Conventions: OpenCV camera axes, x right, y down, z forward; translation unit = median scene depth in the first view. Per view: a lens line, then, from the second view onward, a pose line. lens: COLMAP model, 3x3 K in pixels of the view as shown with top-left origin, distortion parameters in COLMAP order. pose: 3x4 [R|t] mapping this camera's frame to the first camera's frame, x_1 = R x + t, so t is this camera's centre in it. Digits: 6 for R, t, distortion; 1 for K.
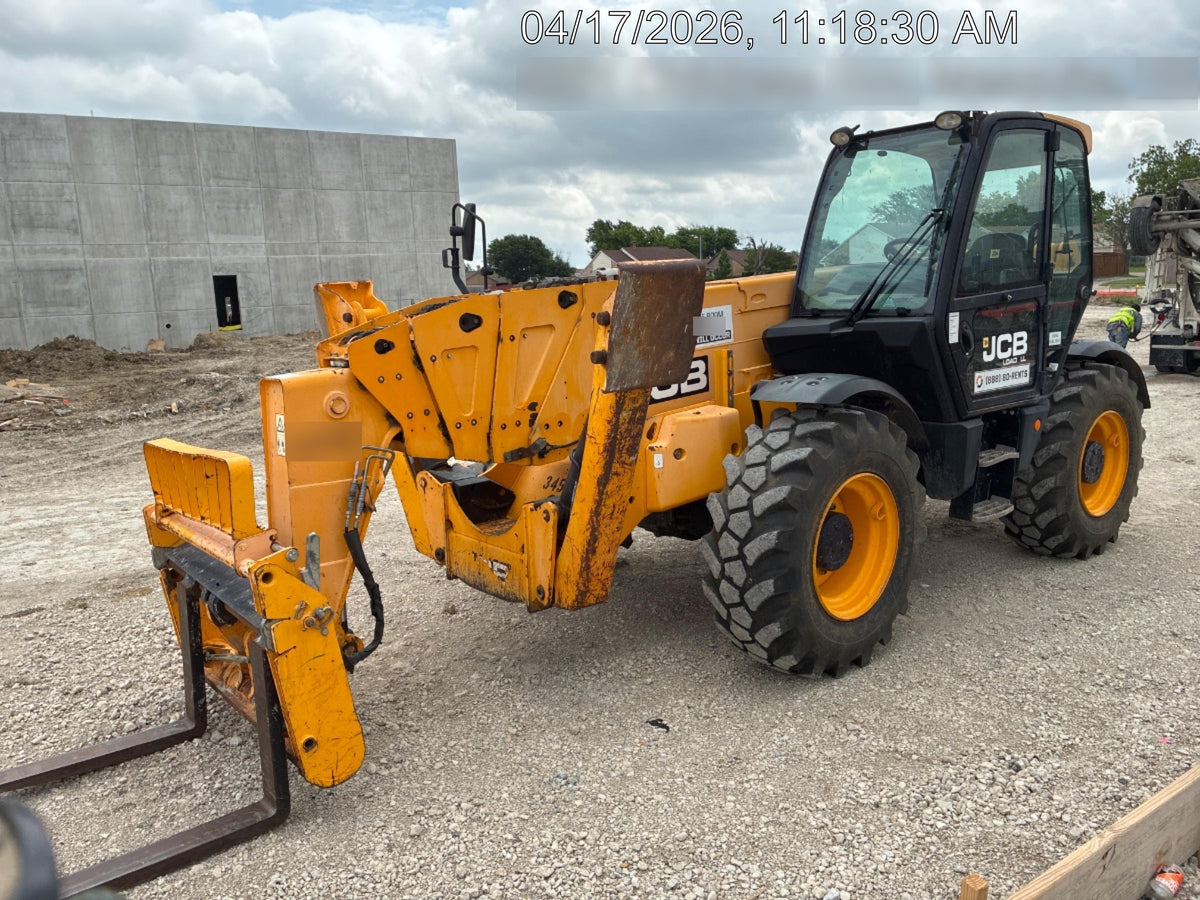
lens RADIAL K [[947.1, 0, 575.3], [0, 947.1, 471.6], [0, 0, 1]] dist [0.094323, -0.206926]
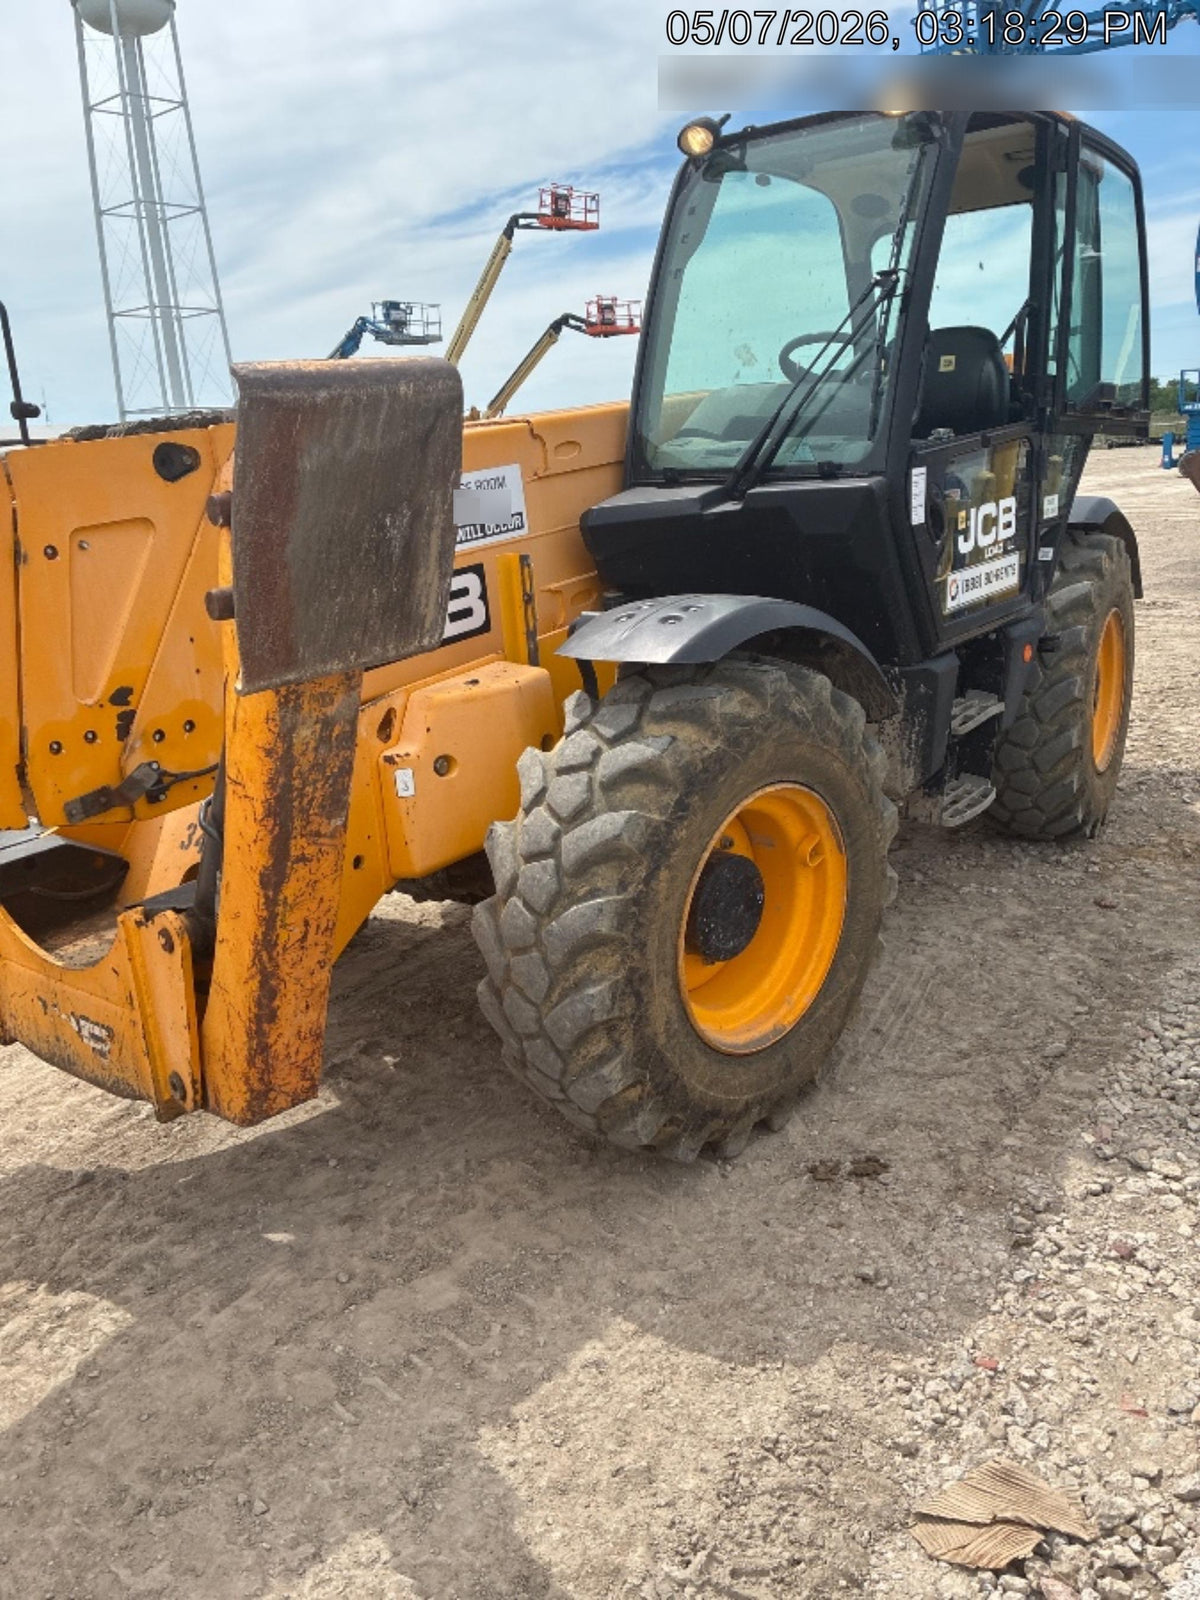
lens RADIAL K [[1262.8, 0, 596.9], [0, 1262.8, 831.2], [0, 0, 1]] dist [0.094323, -0.206926]
pose [[0.974082, -0.089012, 0.207946, 0.042226], [0.066233, 0.991264, 0.114058, -0.053095], [-0.216282, -0.097329, 0.971468, 0.296273]]
